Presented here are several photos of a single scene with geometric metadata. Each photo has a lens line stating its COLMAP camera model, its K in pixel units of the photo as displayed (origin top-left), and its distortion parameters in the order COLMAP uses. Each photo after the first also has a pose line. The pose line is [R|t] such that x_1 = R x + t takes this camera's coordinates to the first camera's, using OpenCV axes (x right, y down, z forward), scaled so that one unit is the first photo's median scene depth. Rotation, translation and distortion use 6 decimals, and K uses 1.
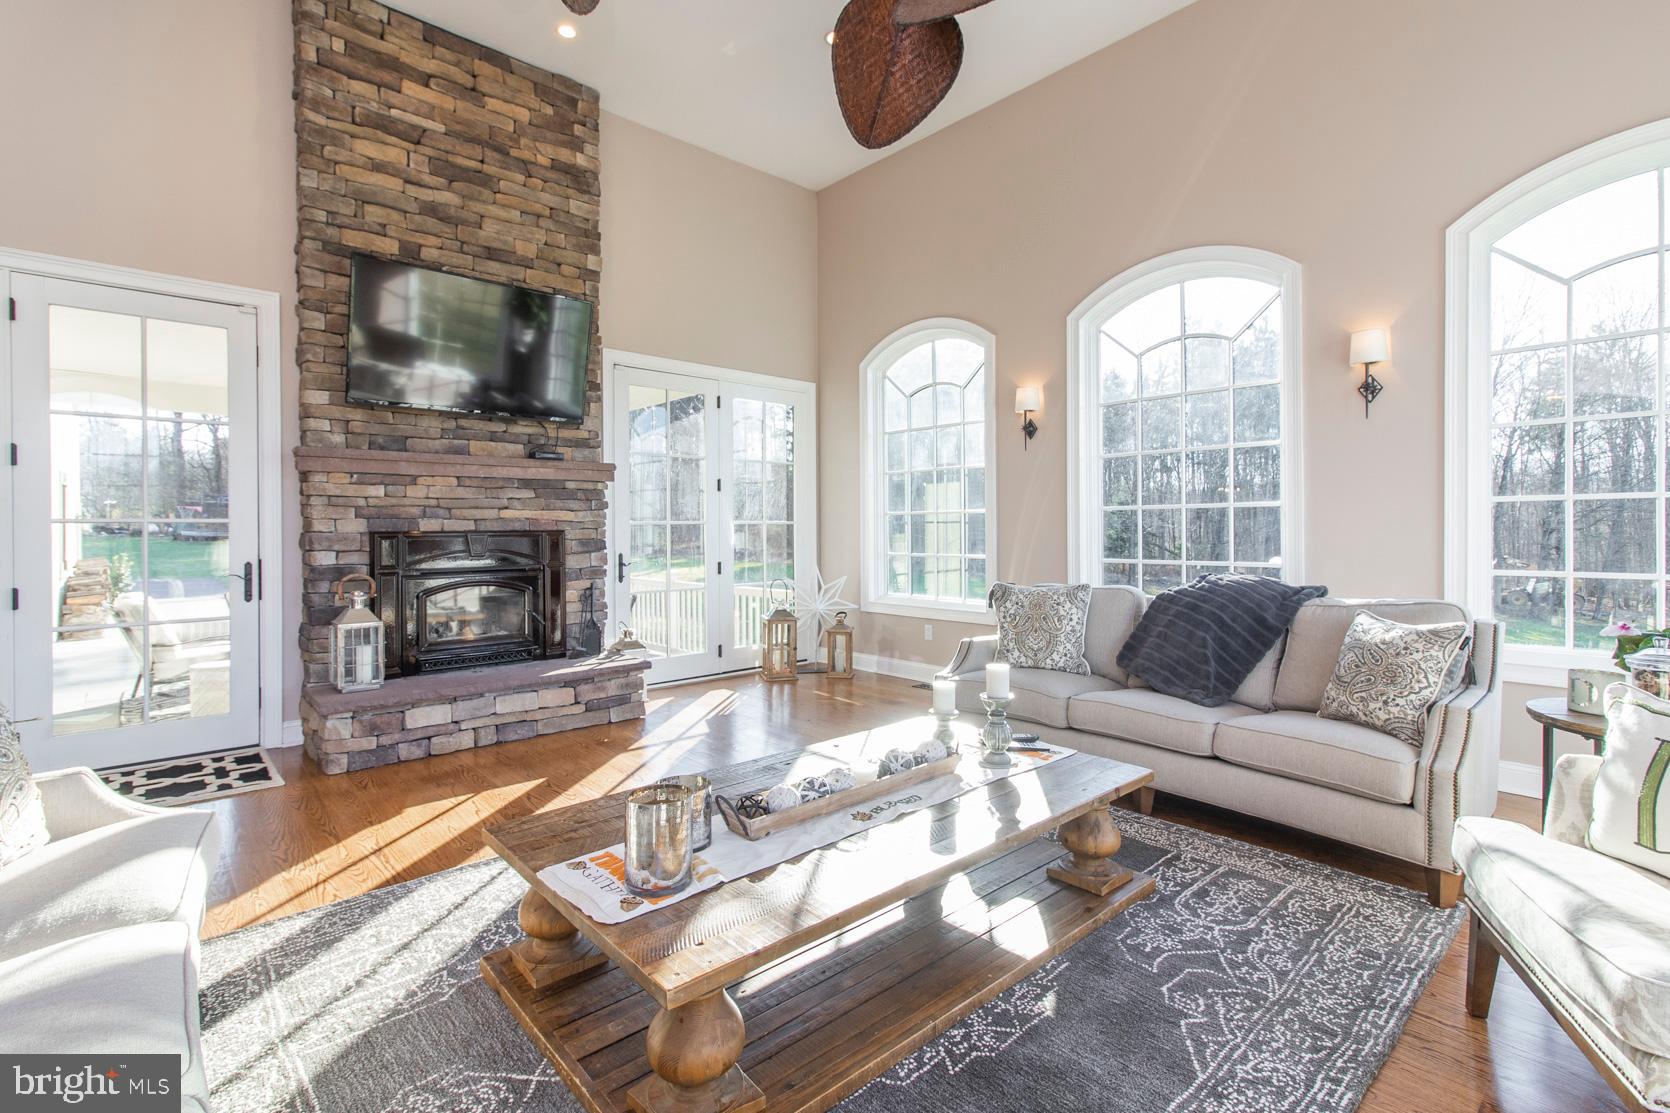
lens RADIAL K [[778.8, 0, 829.7], [0, 778.8, 523.0], [0, 0, 1]] dist [0.001822, -0.000558]
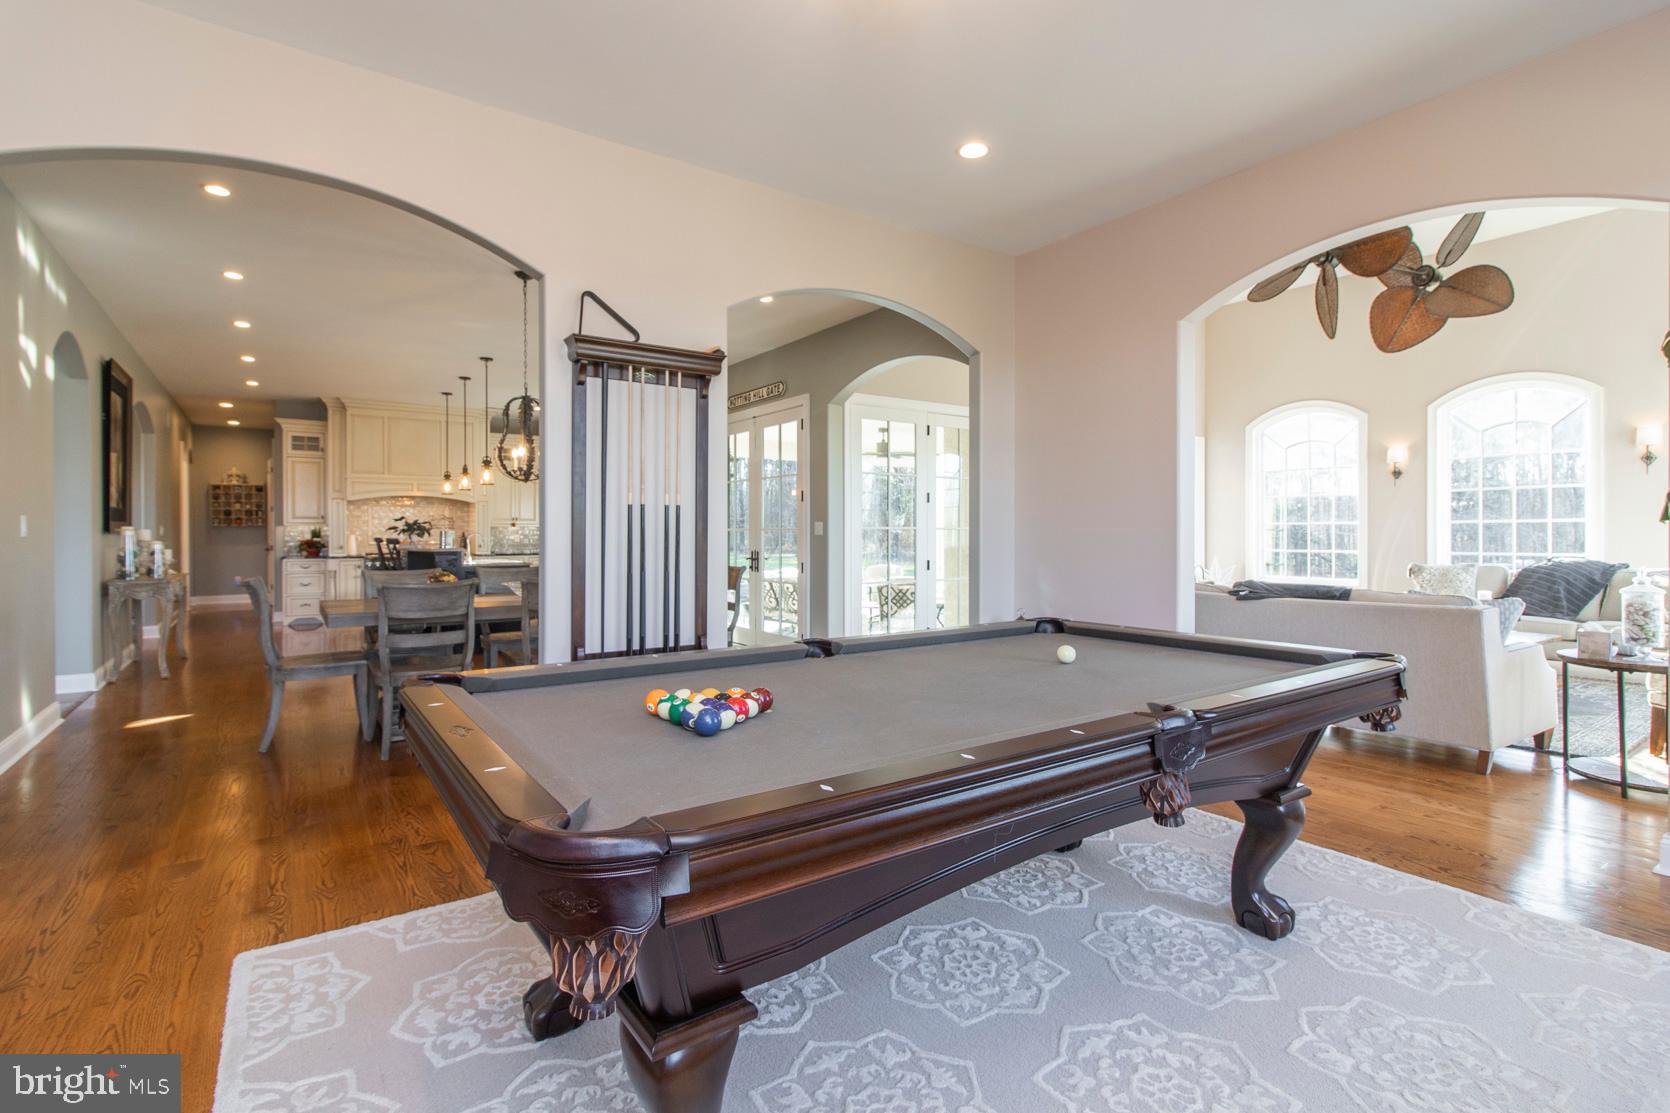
lens RADIAL K [[778.8, 0, 829.7], [0, 778.8, 523.0], [0, 0, 1]] dist [0.001822, -0.000558]
pose [[0.987216, -0.006803, -0.159246, -0.986961], [0.005722, 0.999957, -0.007248, -0.016816], [0.159288, 0.006244, 0.987212, -1.200480]]
